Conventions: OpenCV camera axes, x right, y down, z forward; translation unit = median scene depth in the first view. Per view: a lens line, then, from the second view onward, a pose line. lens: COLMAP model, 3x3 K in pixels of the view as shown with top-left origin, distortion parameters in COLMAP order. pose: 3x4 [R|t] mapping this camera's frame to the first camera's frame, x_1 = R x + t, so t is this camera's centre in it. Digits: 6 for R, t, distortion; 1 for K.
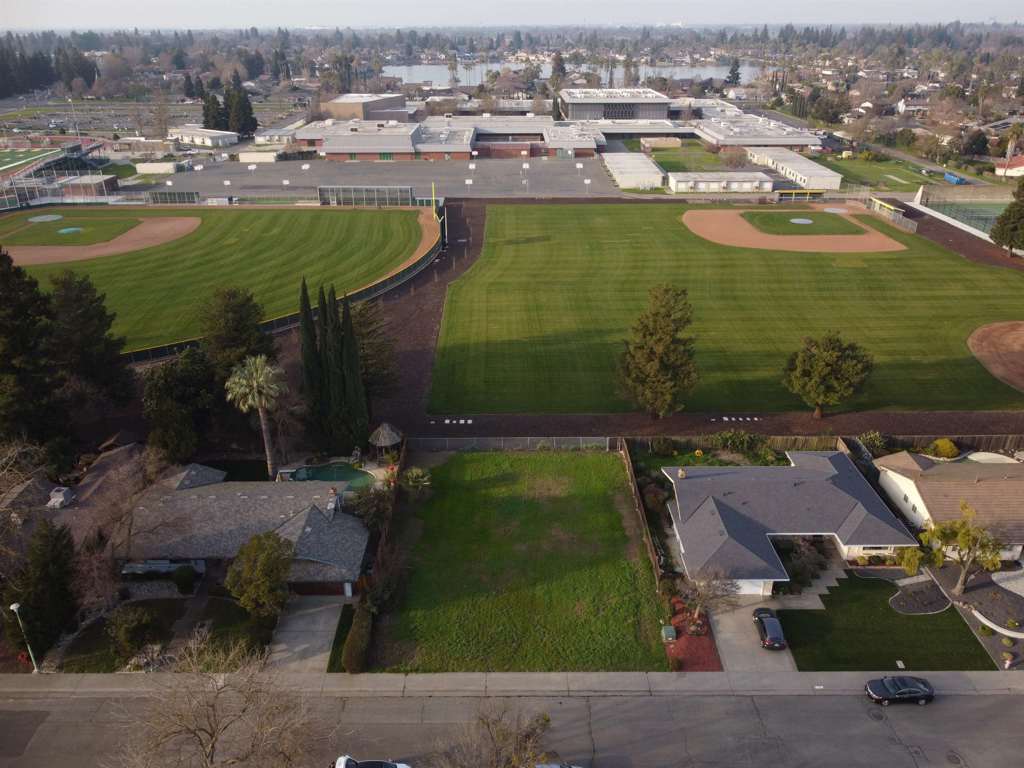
lens RADIAL K [[776.3, 0, 510.2], [0, 776.3, 382.8], [0, 0, 1]] dist [-0.000901, -0.002383]
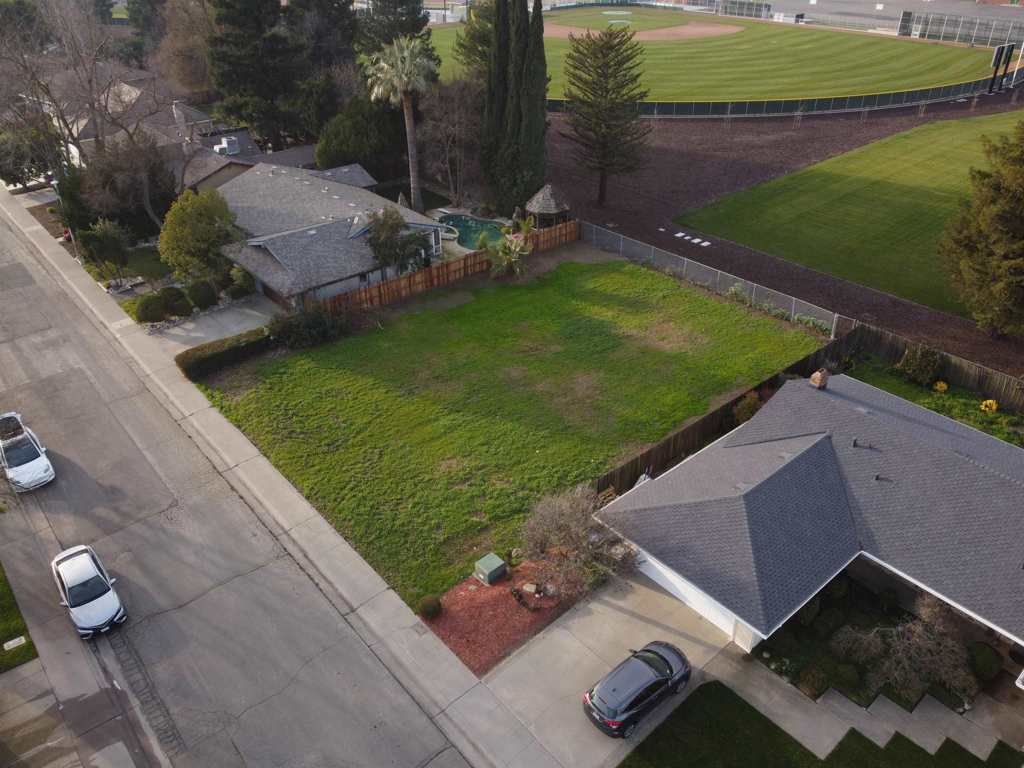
lens RADIAL K [[776.3, 0, 510.2], [0, 776.3, 382.8], [0, 0, 1]] dist [-0.000901, -0.002383]
pose [[0.645075, 0.399310, -0.651482, 0.396180], [-0.317428, 0.915582, 0.246877, 0.058347], [0.695066, 0.047544, 0.717372, 0.492675]]
